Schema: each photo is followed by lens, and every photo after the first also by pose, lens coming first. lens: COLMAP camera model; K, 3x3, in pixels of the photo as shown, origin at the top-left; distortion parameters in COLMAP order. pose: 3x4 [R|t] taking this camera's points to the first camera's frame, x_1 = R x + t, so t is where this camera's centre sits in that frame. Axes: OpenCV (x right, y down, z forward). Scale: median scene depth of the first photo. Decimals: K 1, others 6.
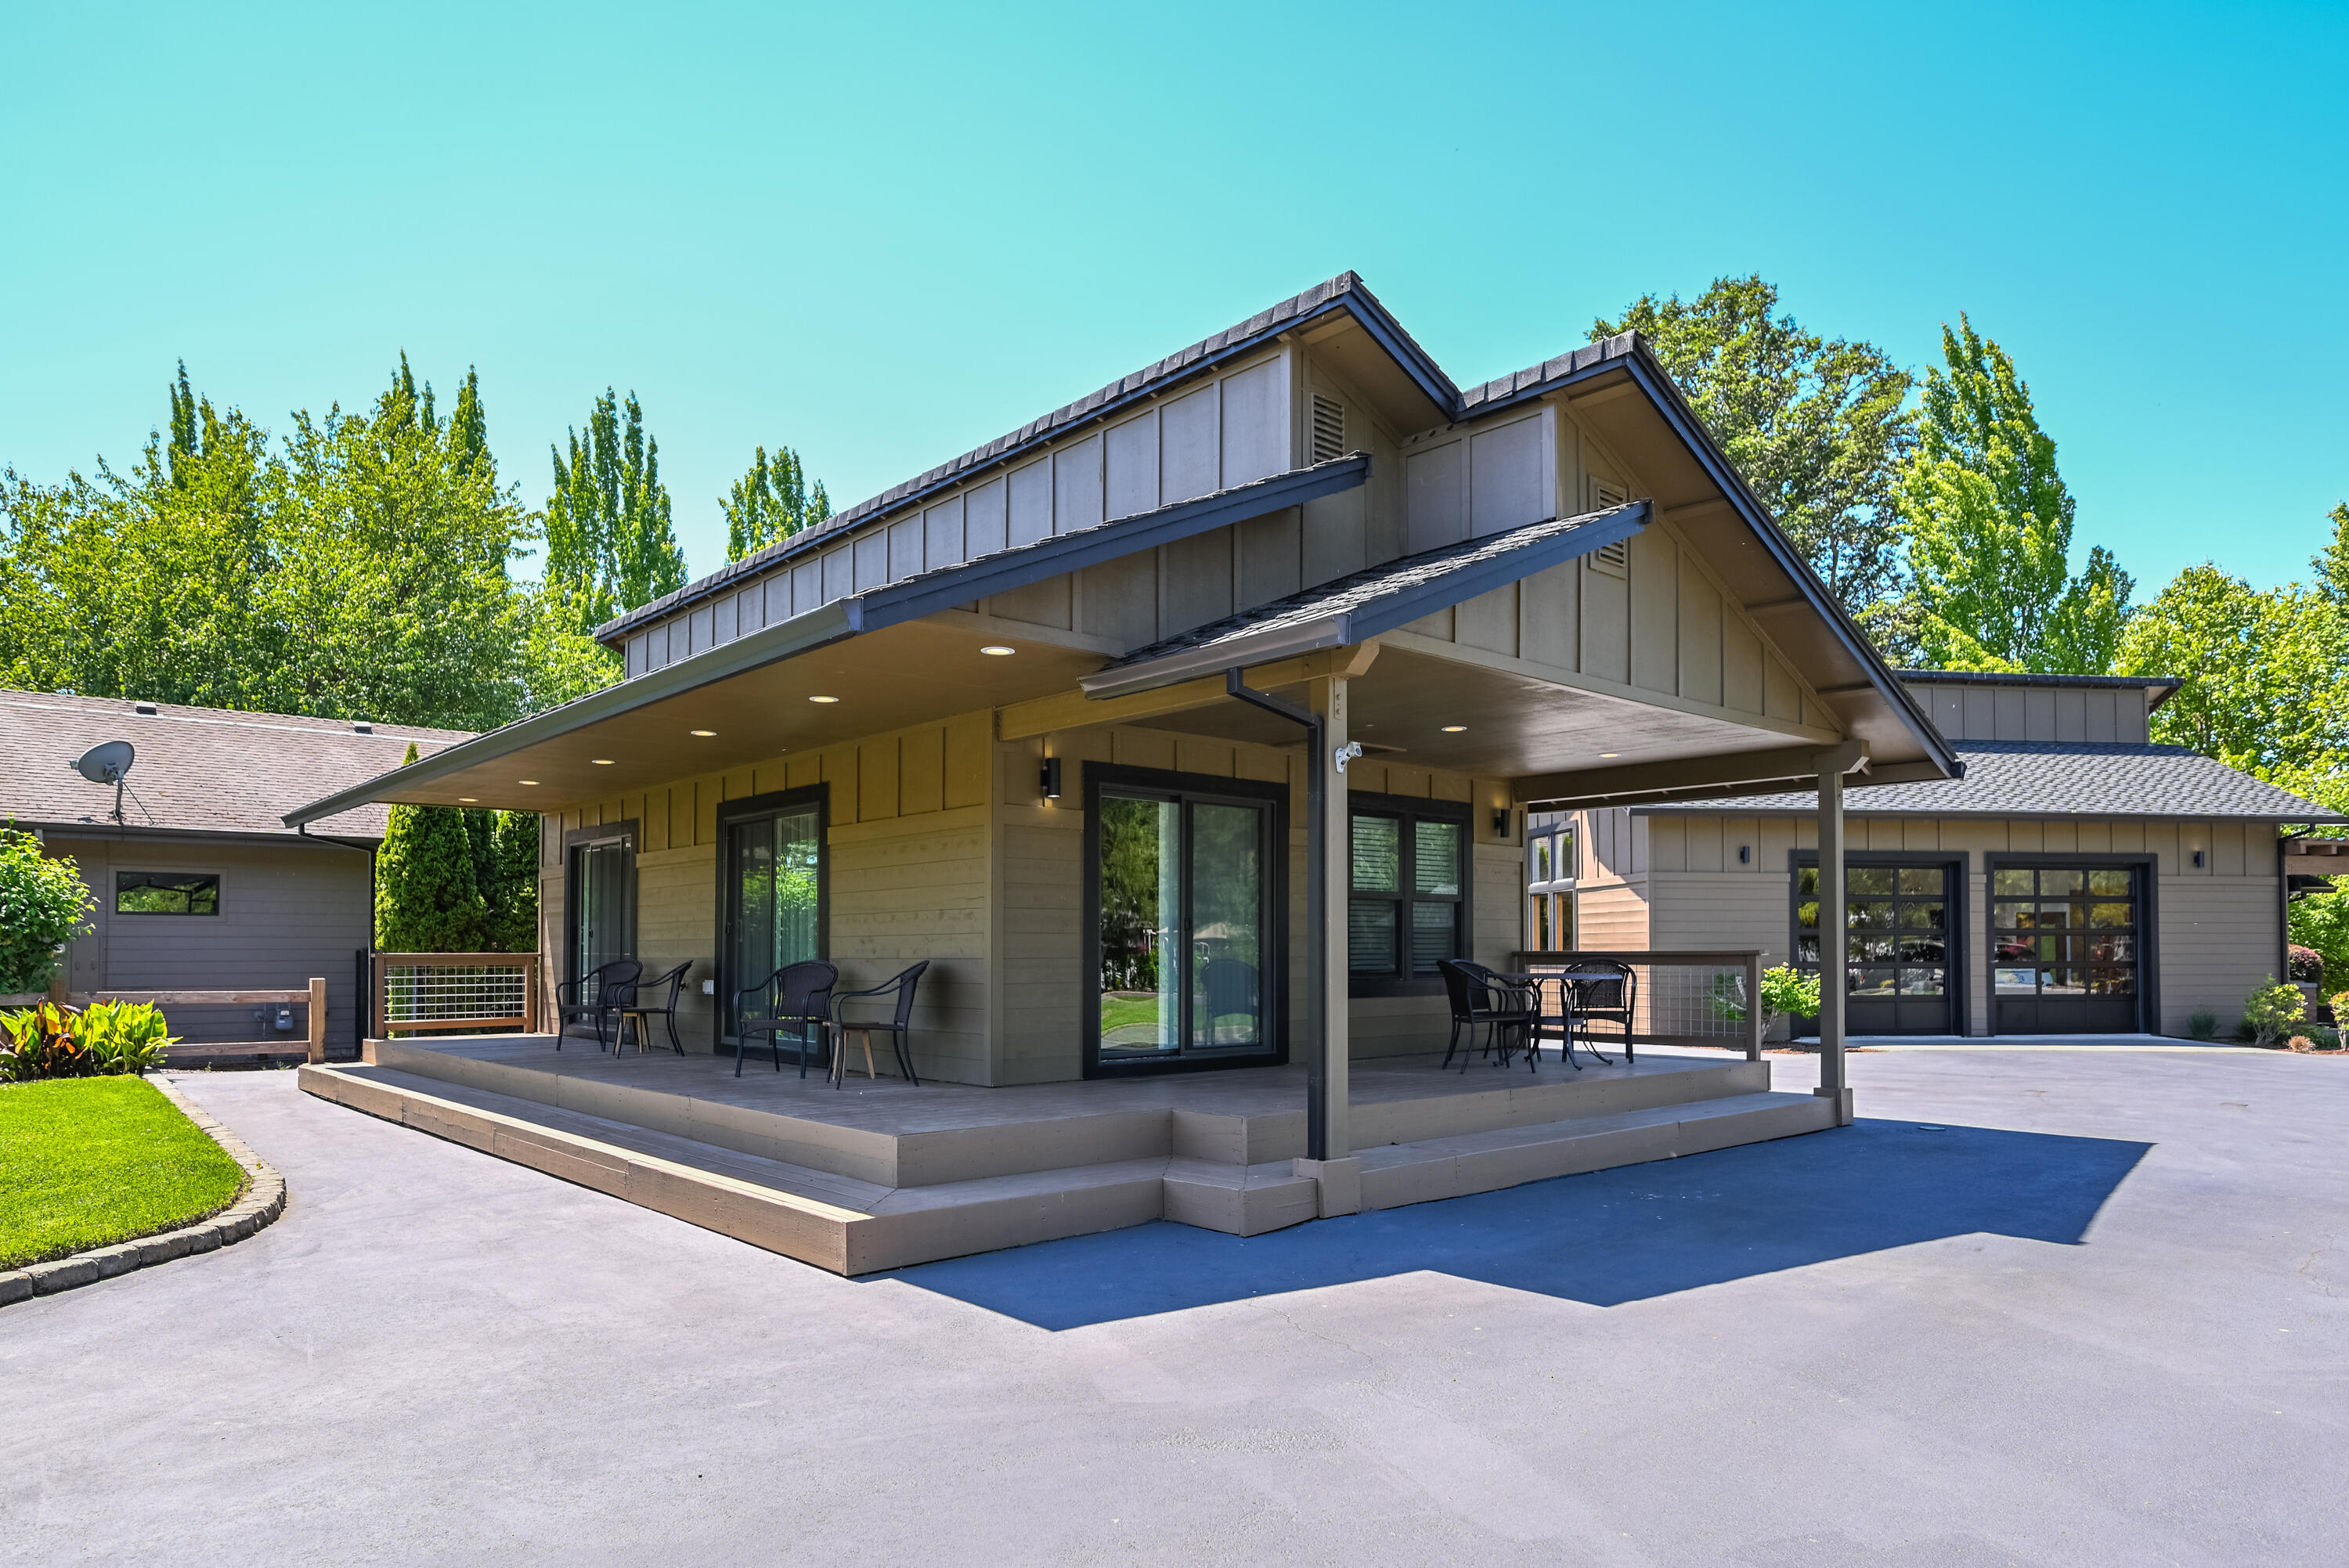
lens RADIAL K [[1369.5, 0, 1175.2], [0, 1369.5, 915.1], [0, 0, 1]] dist [0.000499, 0.000946]
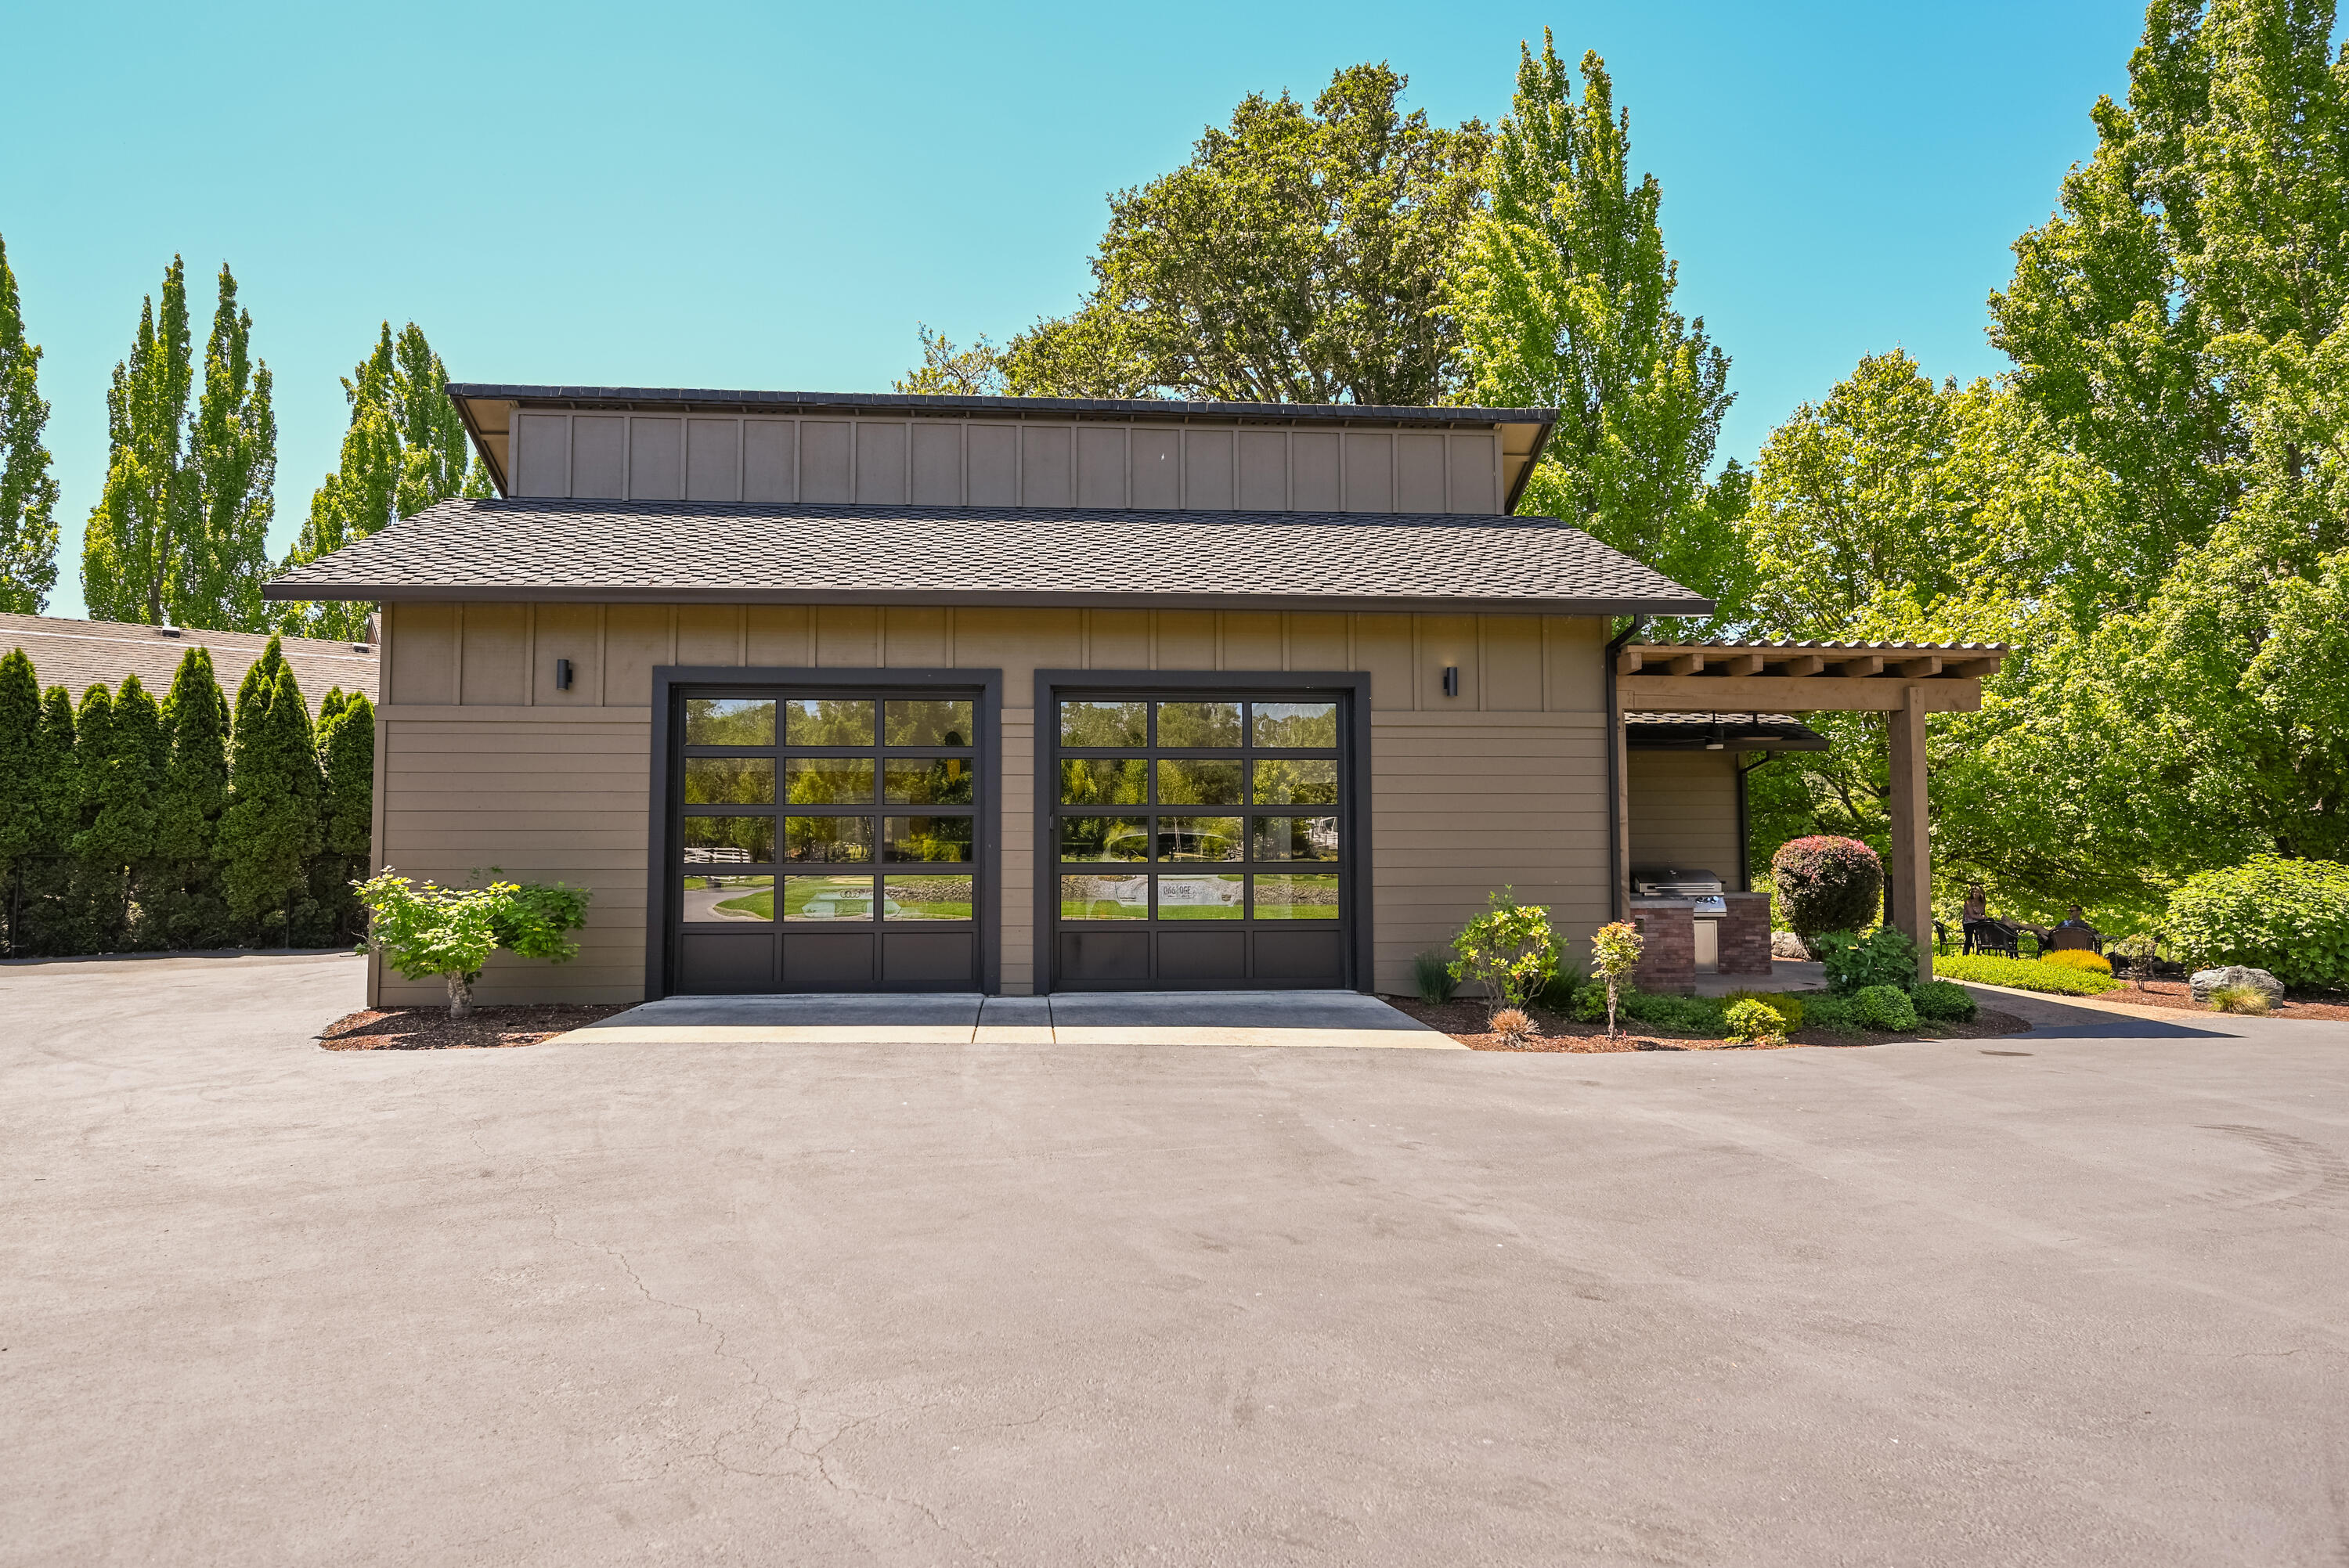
lens RADIAL K [[1201.4, 0, 1110.0], [0, 1201.4, 793.8], [0, 0, 1]] dist [-0.000257, -0.000129]
pose [[0.996849, -0.004722, -0.079180, 0.661458], [0.003247, 0.999819, -0.018752, 0.014981], [0.079254, 0.018436, 0.996684, 0.506349]]
